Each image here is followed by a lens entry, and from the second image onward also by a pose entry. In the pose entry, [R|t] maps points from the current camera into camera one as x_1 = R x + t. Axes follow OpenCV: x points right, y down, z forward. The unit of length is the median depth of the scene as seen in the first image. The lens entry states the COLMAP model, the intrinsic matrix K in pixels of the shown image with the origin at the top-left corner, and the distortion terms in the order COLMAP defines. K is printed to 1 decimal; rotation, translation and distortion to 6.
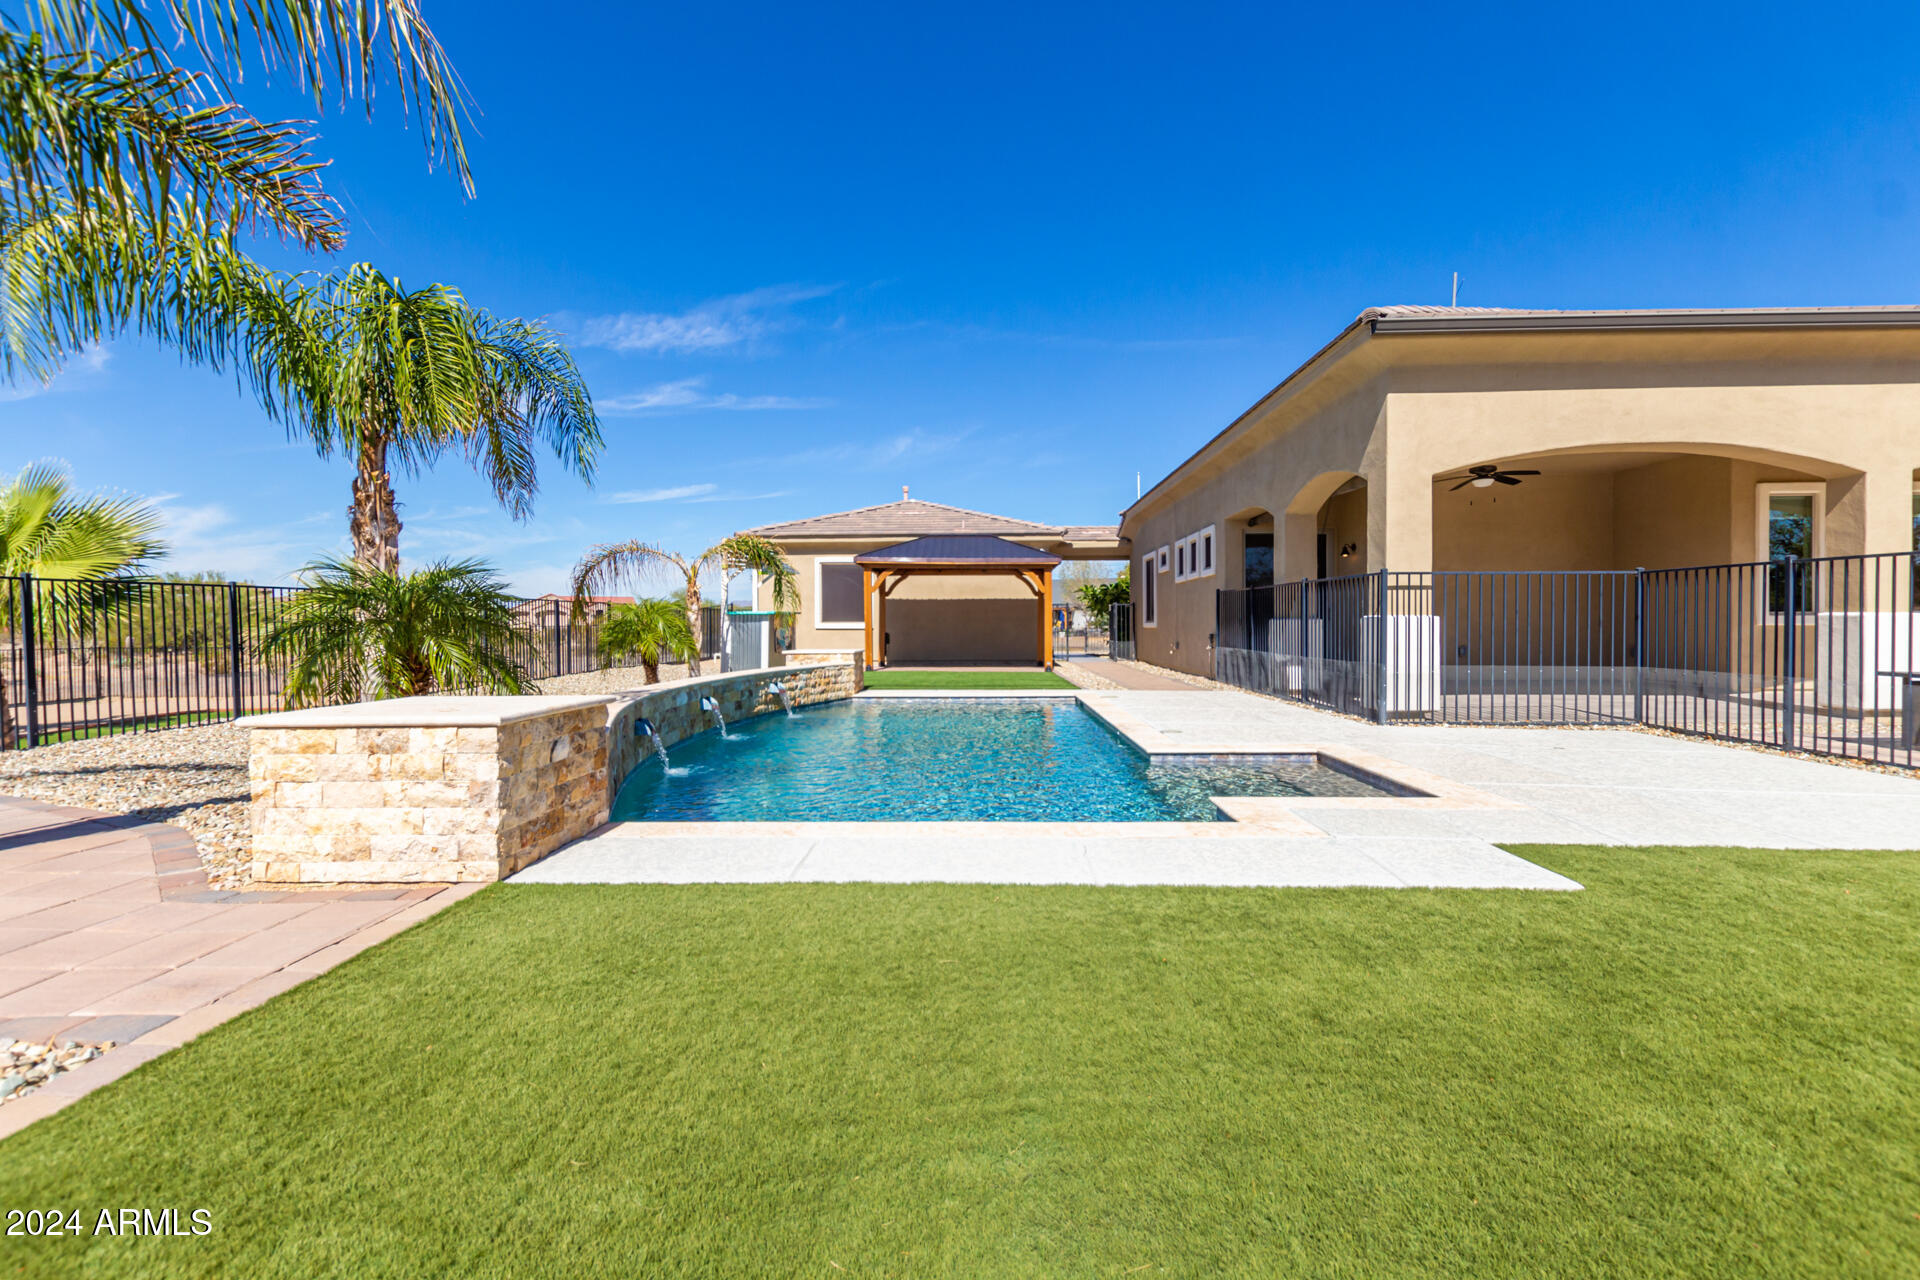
lens RADIAL K [[886.3, 0, 963.1], [0, 886.3, 649.0], [0, 0, 1]] dist [0.006112, -0.002892]
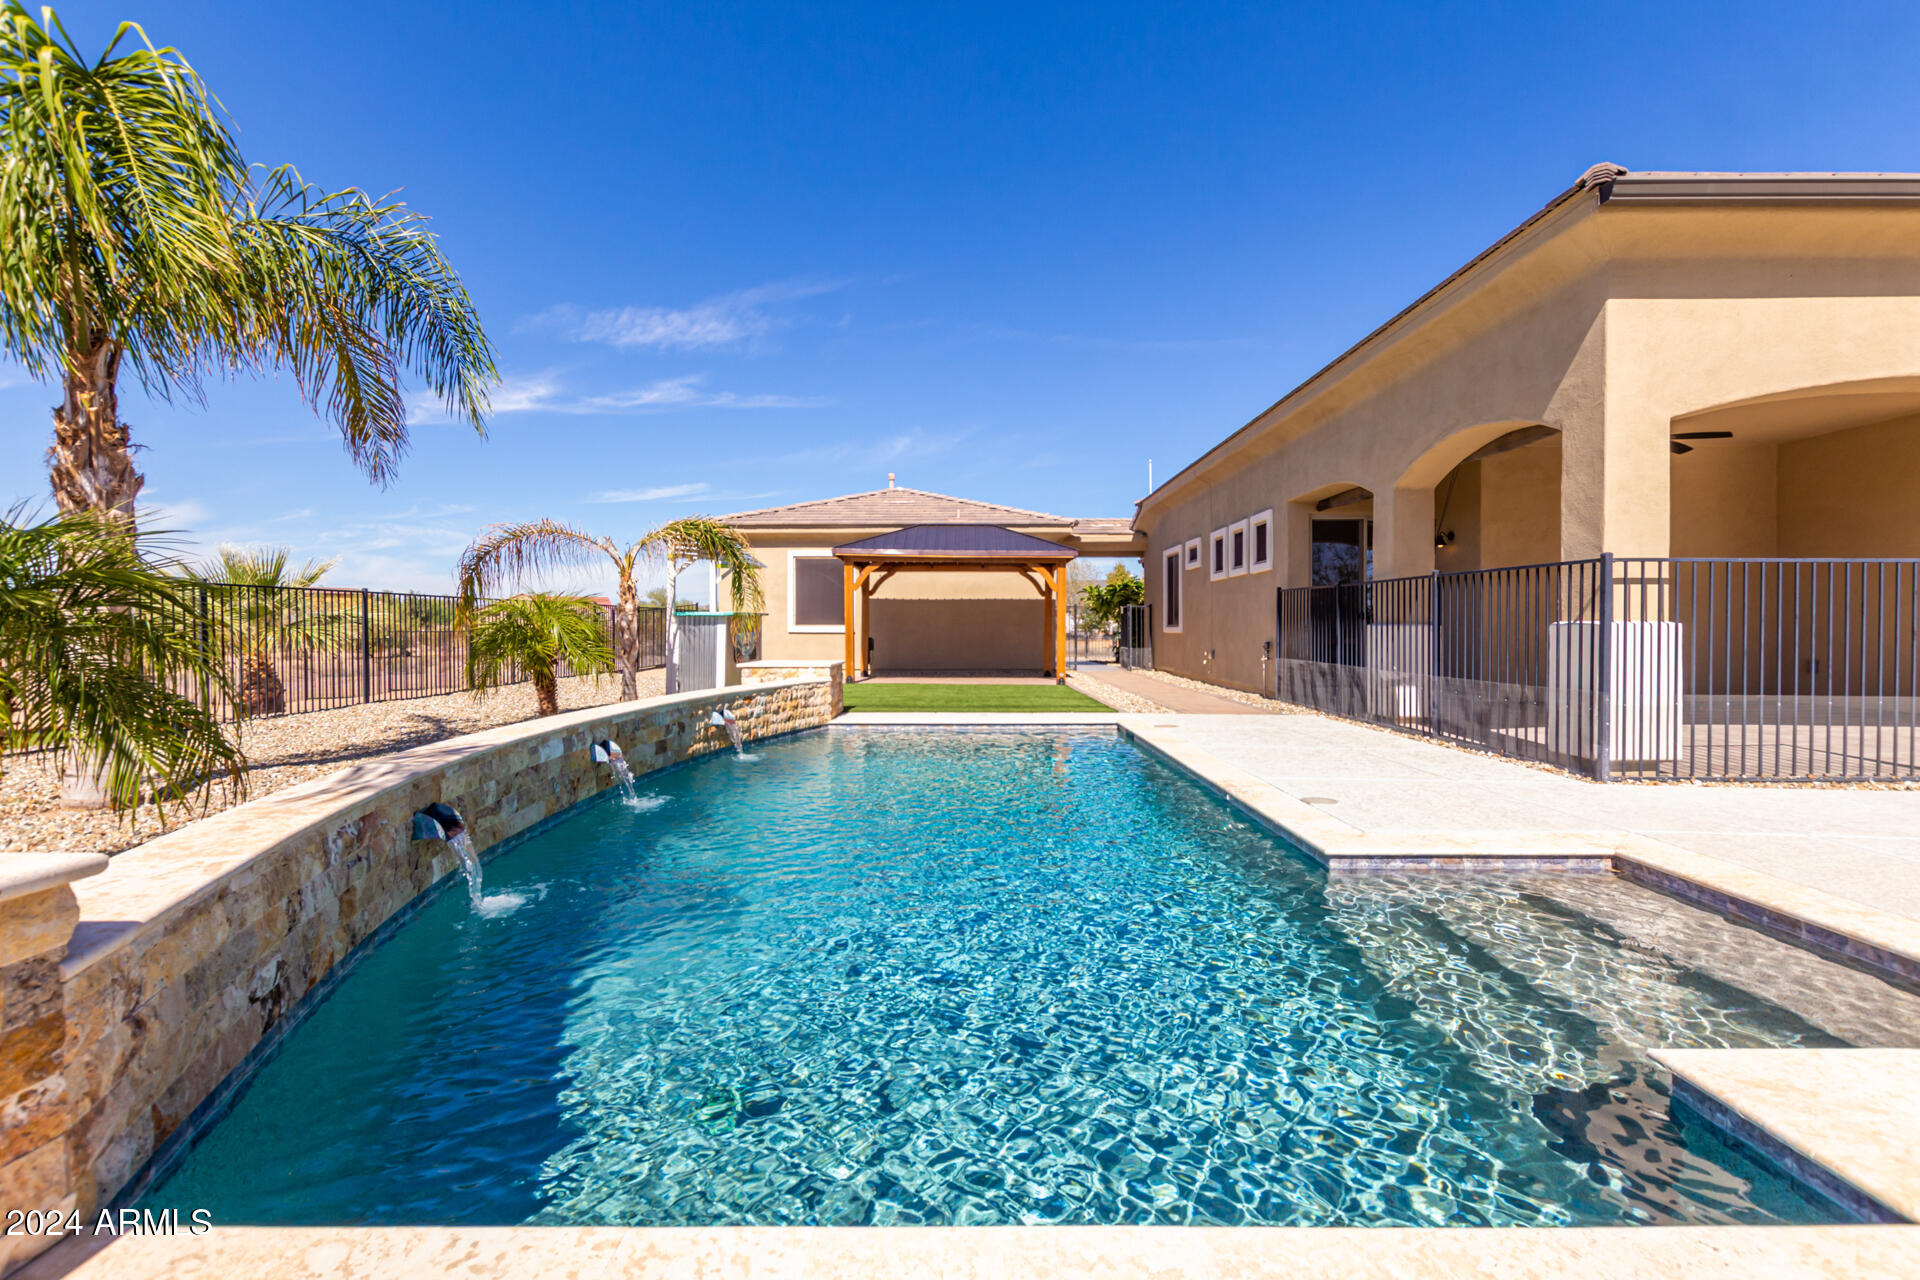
lens RADIAL K [[886.3, 0, 958.1], [0, 886.3, 635.9], [0, 0, 1]] dist [0.006112, -0.002892]
pose [[0.999861, 0.003716, 0.016238, -0.024713], [-0.003439, 0.999849, -0.017049, -0.009249], [-0.016299, 0.016991, 0.999723, 0.225902]]
